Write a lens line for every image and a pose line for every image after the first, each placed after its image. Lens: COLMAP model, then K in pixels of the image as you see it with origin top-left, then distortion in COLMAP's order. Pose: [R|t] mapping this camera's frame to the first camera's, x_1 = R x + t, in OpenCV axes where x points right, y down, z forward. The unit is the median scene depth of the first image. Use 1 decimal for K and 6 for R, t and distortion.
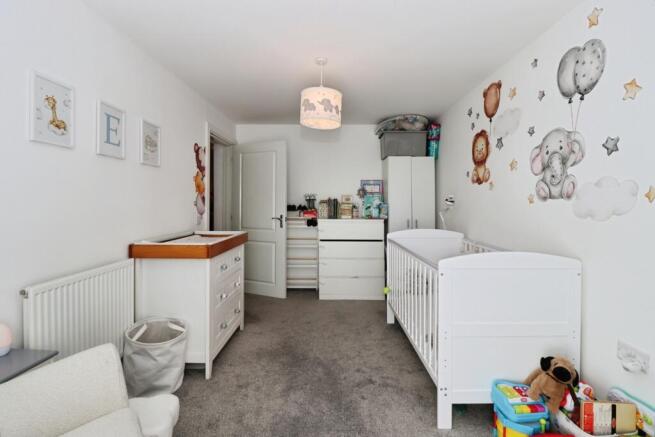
lens RADIAL K [[309.0, 0, 333.8], [0, 309.0, 204.5], [0, 0, 1]] dist [0.005504, -0.005475]
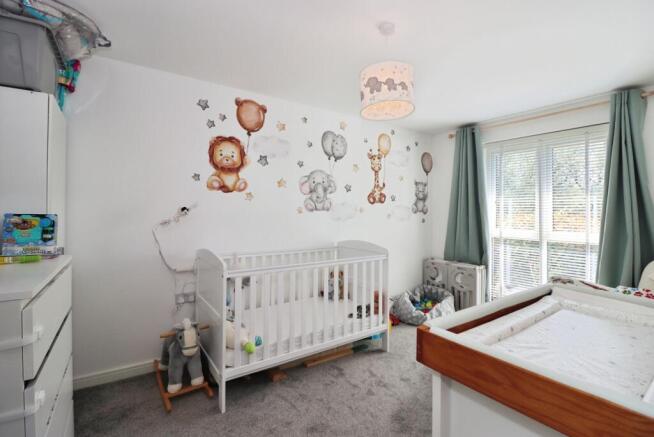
lens RADIAL K [[308.5, 0, 327.7], [0, 308.5, 217.3], [0, 0, 1]] dist [0.005504, -0.005475]
pose [[-0.569802, -0.007864, 0.821745, -0.676519], [0.001122, 0.999946, 0.010348, 0.000849], [-0.821782, 0.006818, -0.569762, 1.834421]]
